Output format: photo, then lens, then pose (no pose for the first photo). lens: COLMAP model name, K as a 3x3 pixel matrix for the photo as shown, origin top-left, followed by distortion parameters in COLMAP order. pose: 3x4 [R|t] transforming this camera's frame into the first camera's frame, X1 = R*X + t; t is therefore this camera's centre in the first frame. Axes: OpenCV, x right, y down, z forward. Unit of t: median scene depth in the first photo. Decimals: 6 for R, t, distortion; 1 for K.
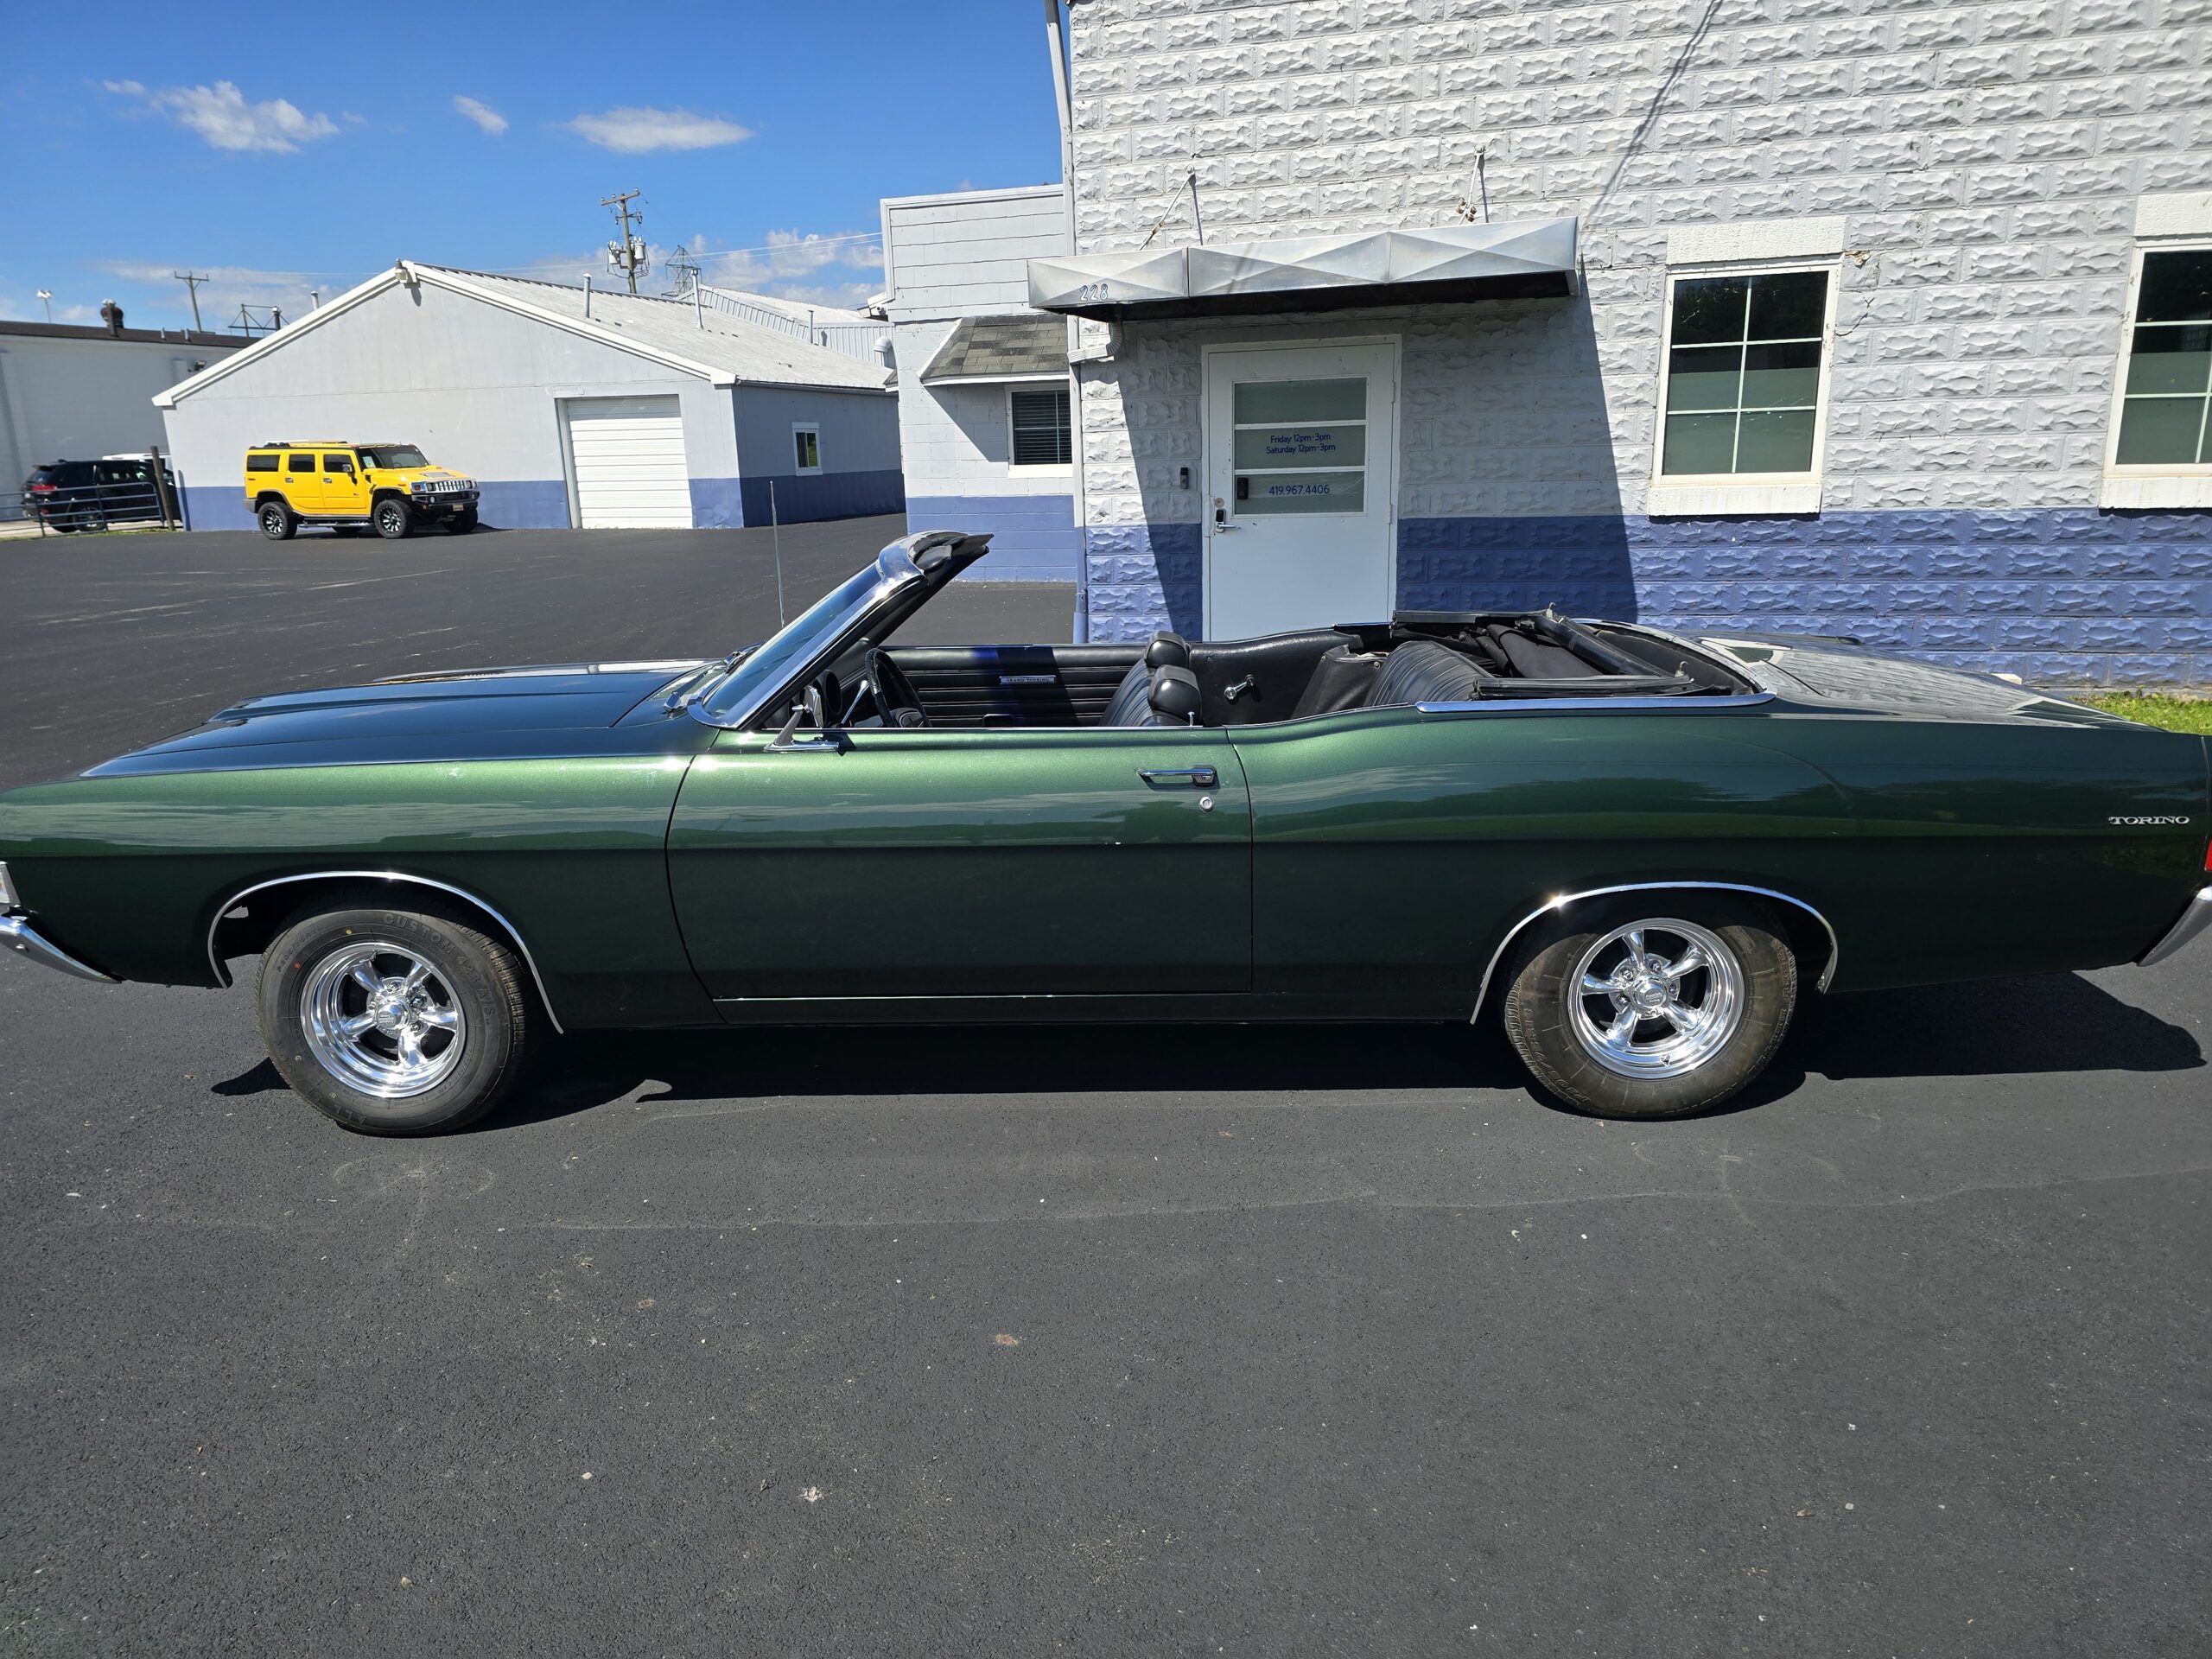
lens RADIAL K [[1509.1, 0, 1105.3], [0, 1509.1, 869.1], [0, 0, 1]] dist [0.050481, -0.045901]
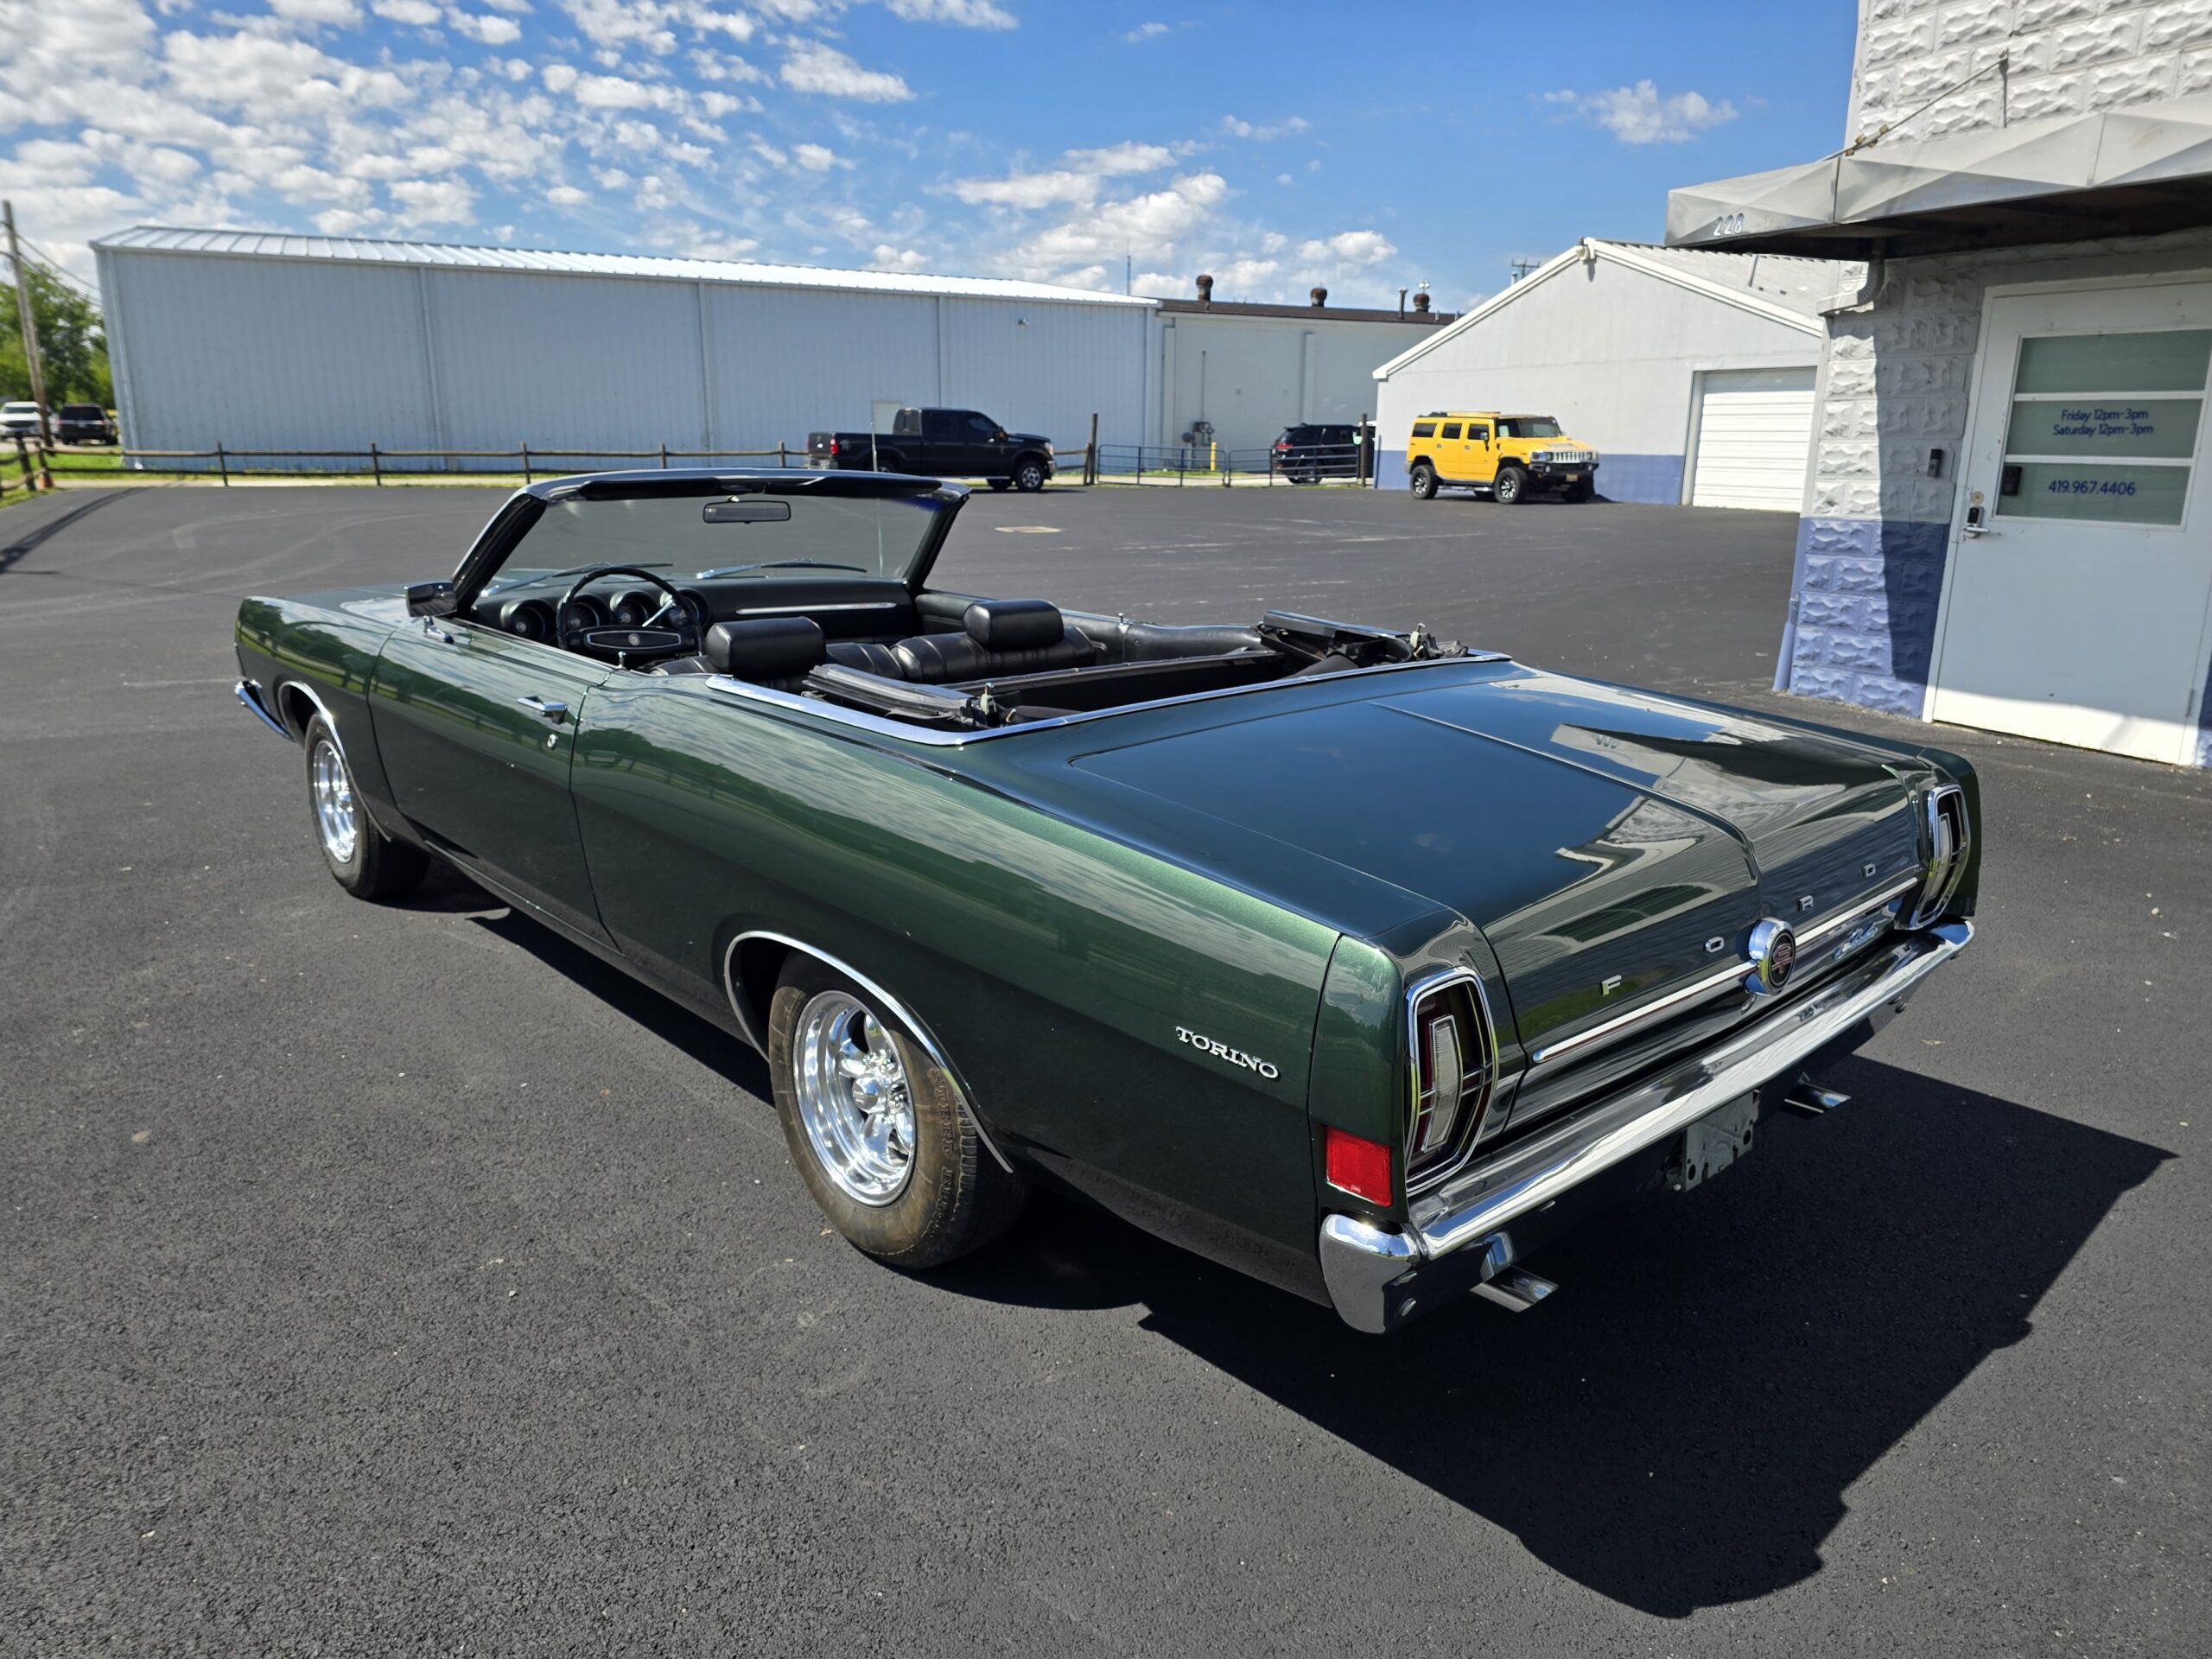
lens RADIAL K [[1509.1, 0, 1090.6], [0, 1509.1, 844.0], [0, 0, 1]] dist [0.050481, -0.045901]
pose [[0.695036, 0.221910, -0.683872, 0.325374], [-0.223177, 0.970780, 0.088189, -0.046402], [0.683459, 0.091330, 0.724253, 0.175320]]
